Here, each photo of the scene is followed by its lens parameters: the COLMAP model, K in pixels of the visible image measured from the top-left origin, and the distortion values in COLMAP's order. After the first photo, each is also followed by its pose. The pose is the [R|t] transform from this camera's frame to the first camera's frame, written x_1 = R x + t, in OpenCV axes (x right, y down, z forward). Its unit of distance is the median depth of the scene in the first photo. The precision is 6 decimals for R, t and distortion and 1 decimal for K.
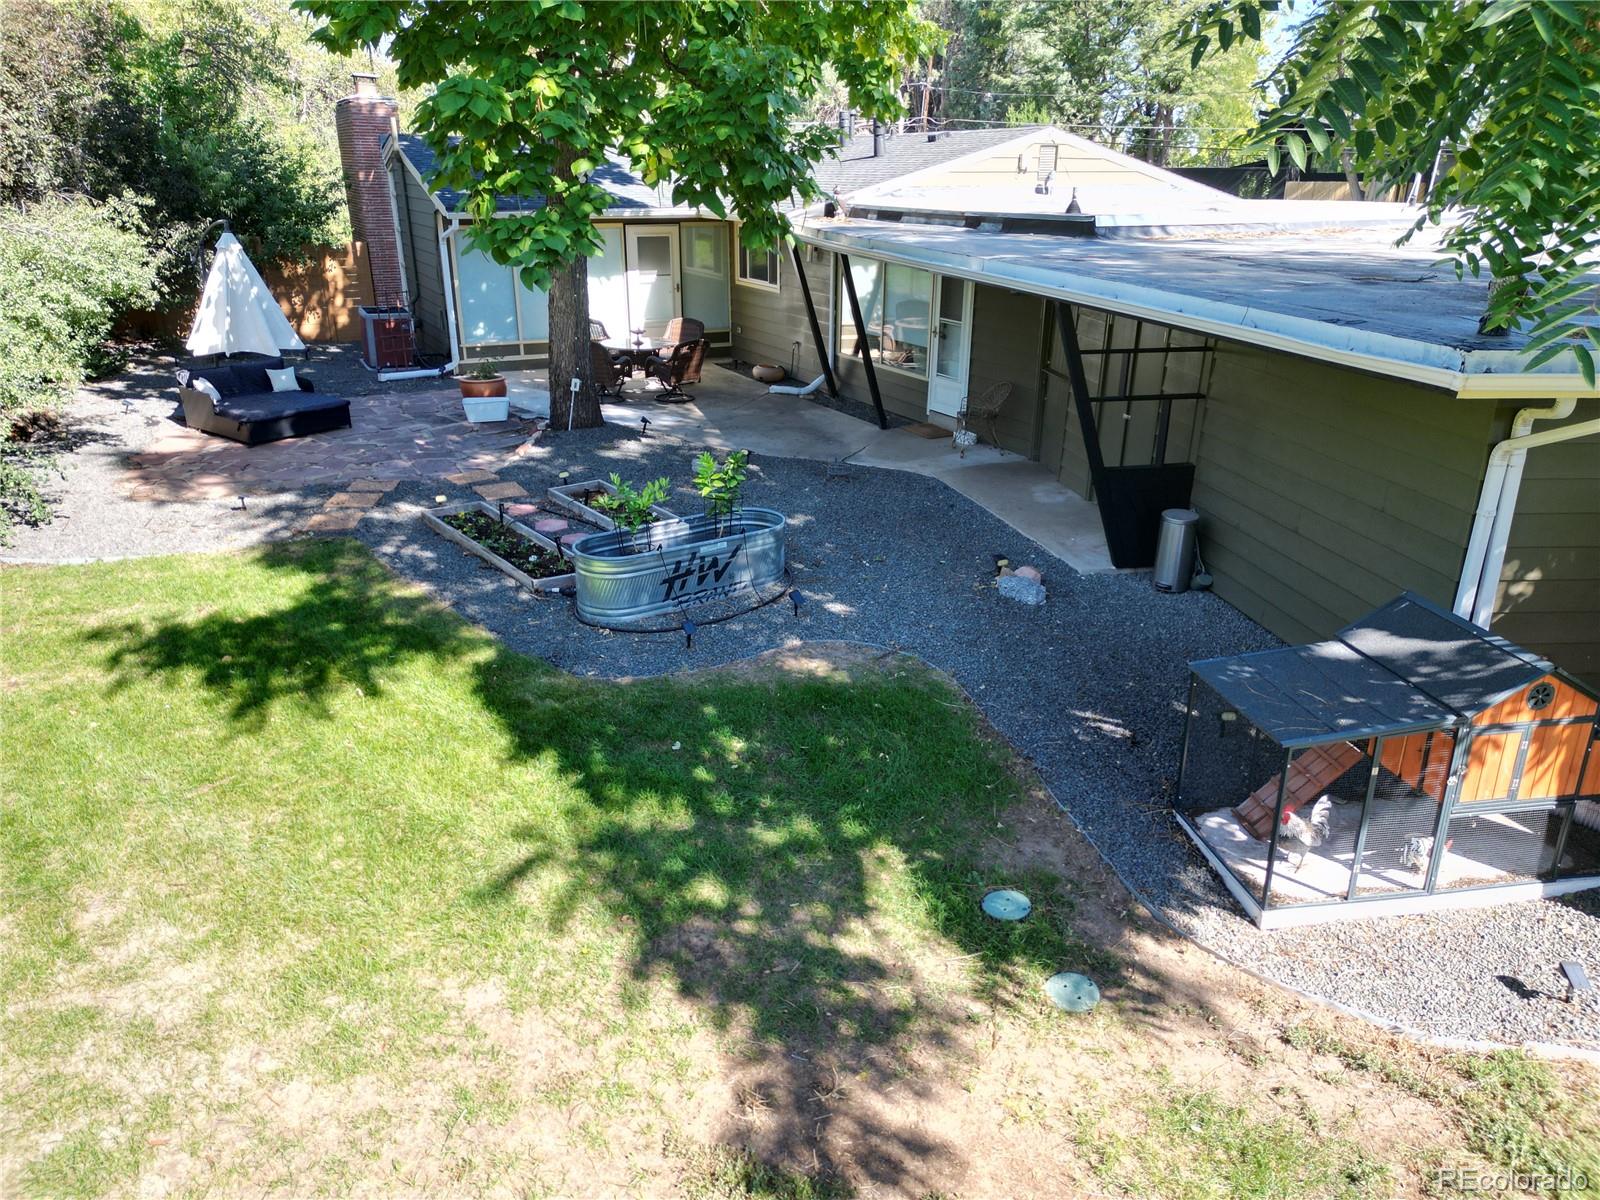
lens RADIAL K [[1114.8, 0, 798.2], [0, 1114.8, 591.5], [0, 0, 1]] dist [0.049077, -0.038523]
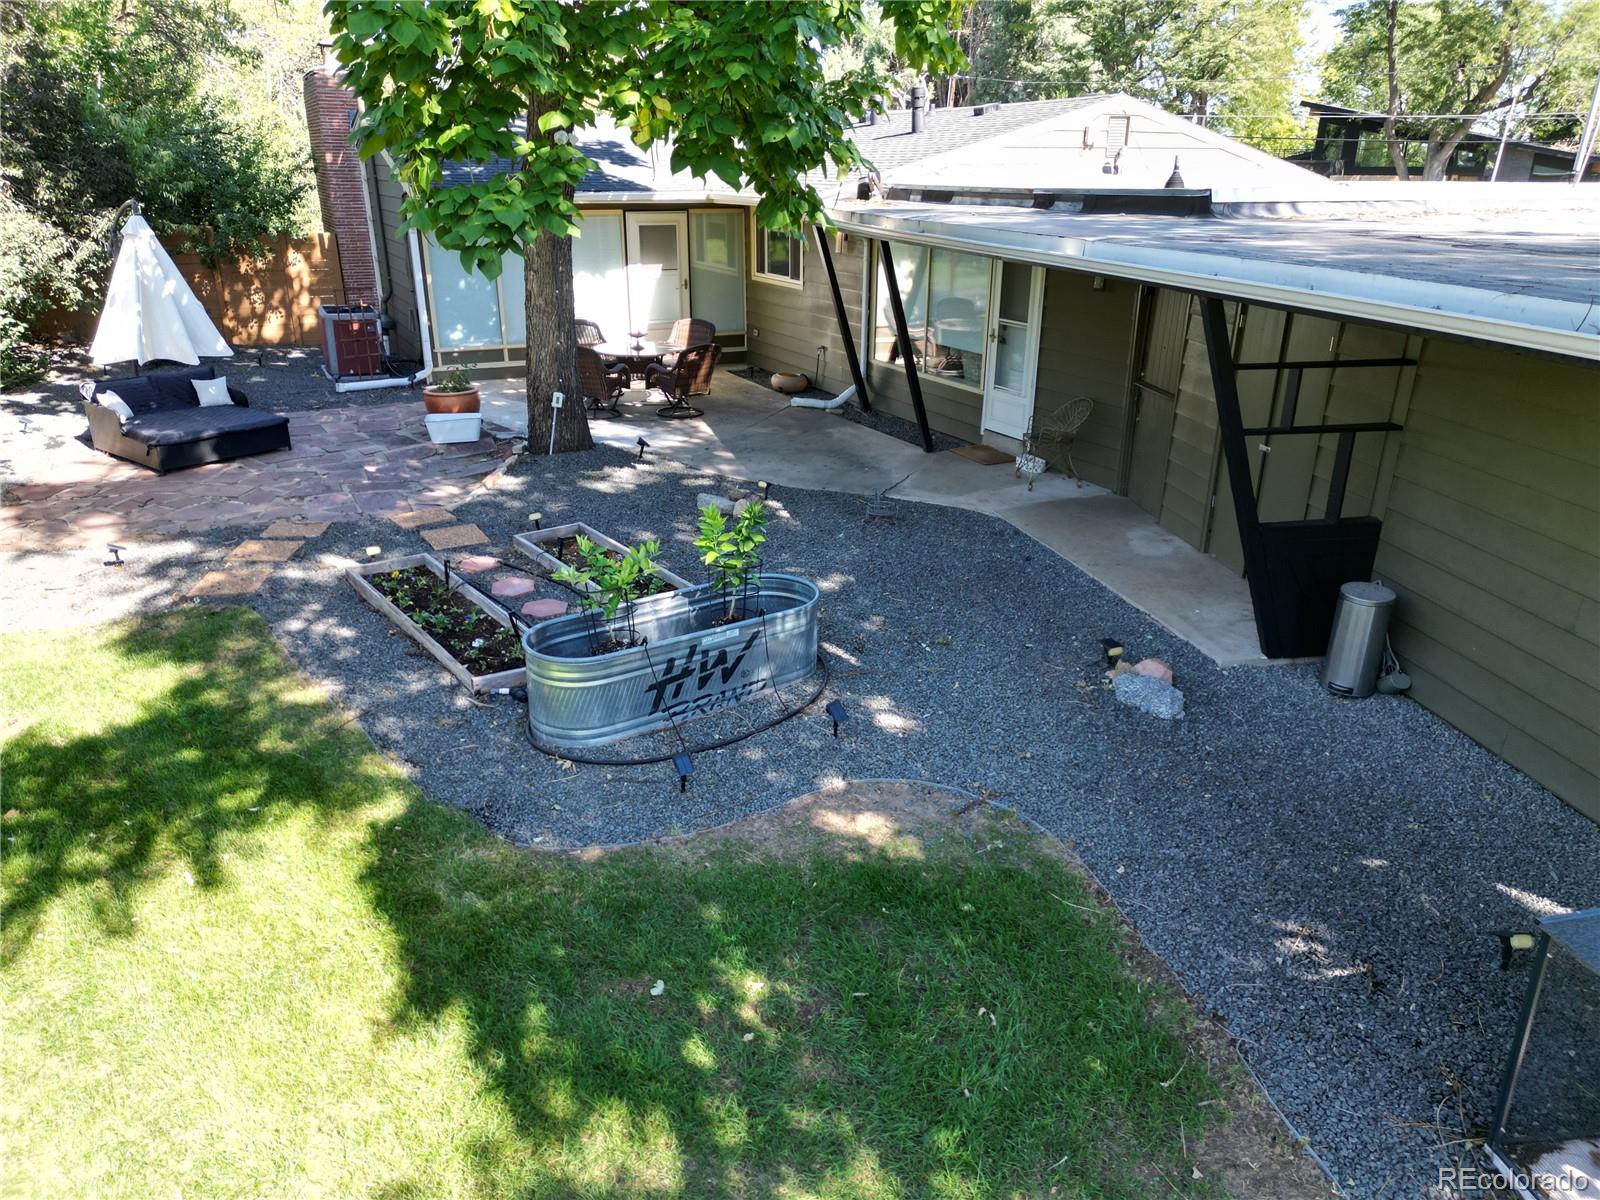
lens RADIAL K [[1114.8, 0, 799.4], [0, 1114.8, 595.0], [0, 0, 1]] dist [0.049077, -0.038523]
pose [[0.999923, 0.002776, -0.012062, -0.013232], [-0.002743, 0.999992, 0.002769, -0.054523], [0.012069, -0.002736, 0.999923, 0.220068]]
